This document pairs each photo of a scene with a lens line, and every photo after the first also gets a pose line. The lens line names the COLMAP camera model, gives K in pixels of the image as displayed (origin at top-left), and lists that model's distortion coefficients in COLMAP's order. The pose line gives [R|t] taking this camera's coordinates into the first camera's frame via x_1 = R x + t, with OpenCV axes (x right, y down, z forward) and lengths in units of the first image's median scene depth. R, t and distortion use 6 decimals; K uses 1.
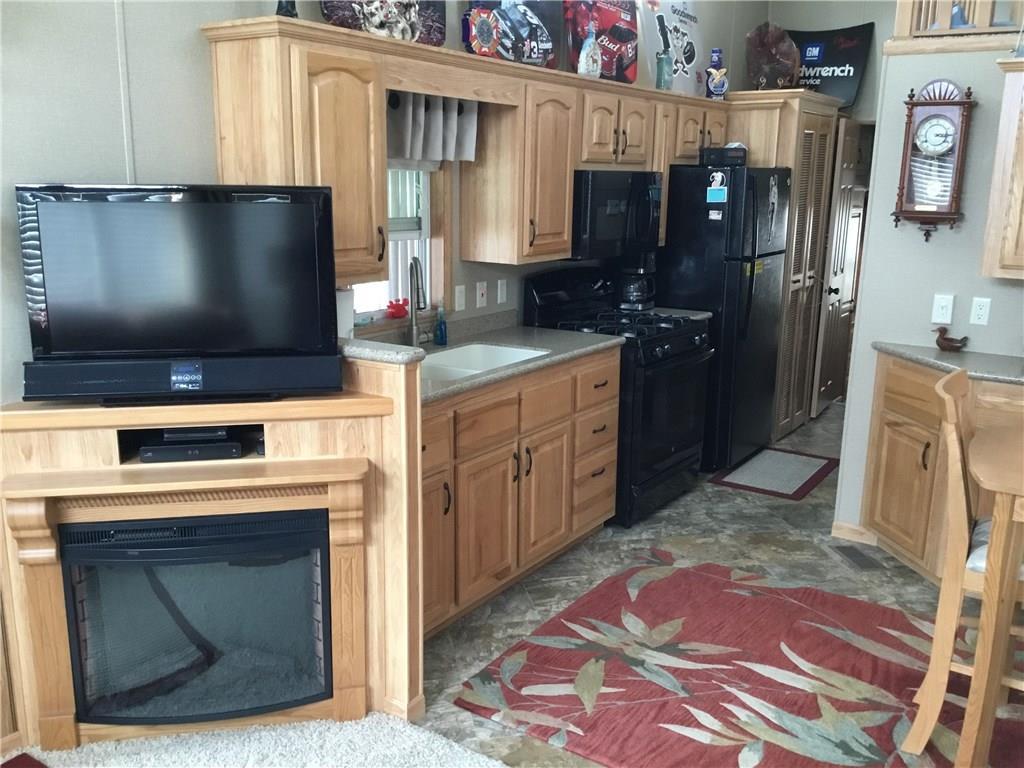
lens RADIAL K [[925.4, 0, 512.3], [0, 925.4, 387.1], [0, 0, 1]] dist [0.038057, -0.054082]
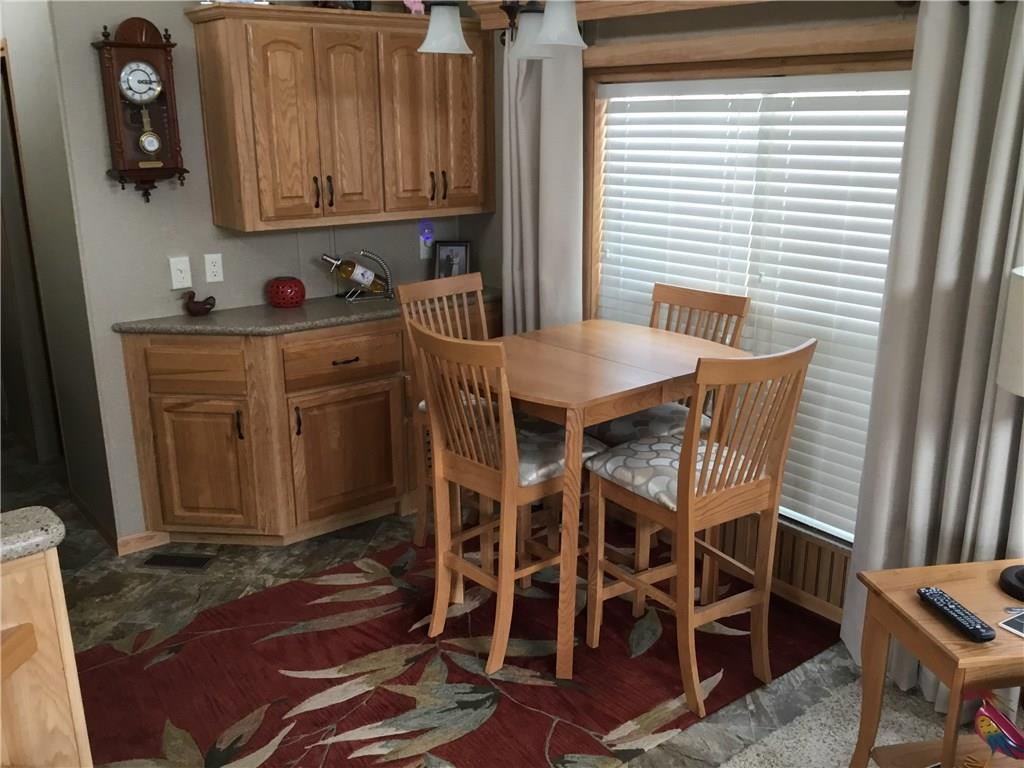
lens RADIAL K [[925.4, 0, 512.5], [0, 925.4, 383.2], [0, 0, 1]] dist [0.038057, -0.054082]
pose [[0.309857, -0.279832, 0.908671, -0.323111], [0.227552, 0.949759, 0.214890, -0.108132], [-0.923151, 0.140185, 0.357966, 0.397067]]
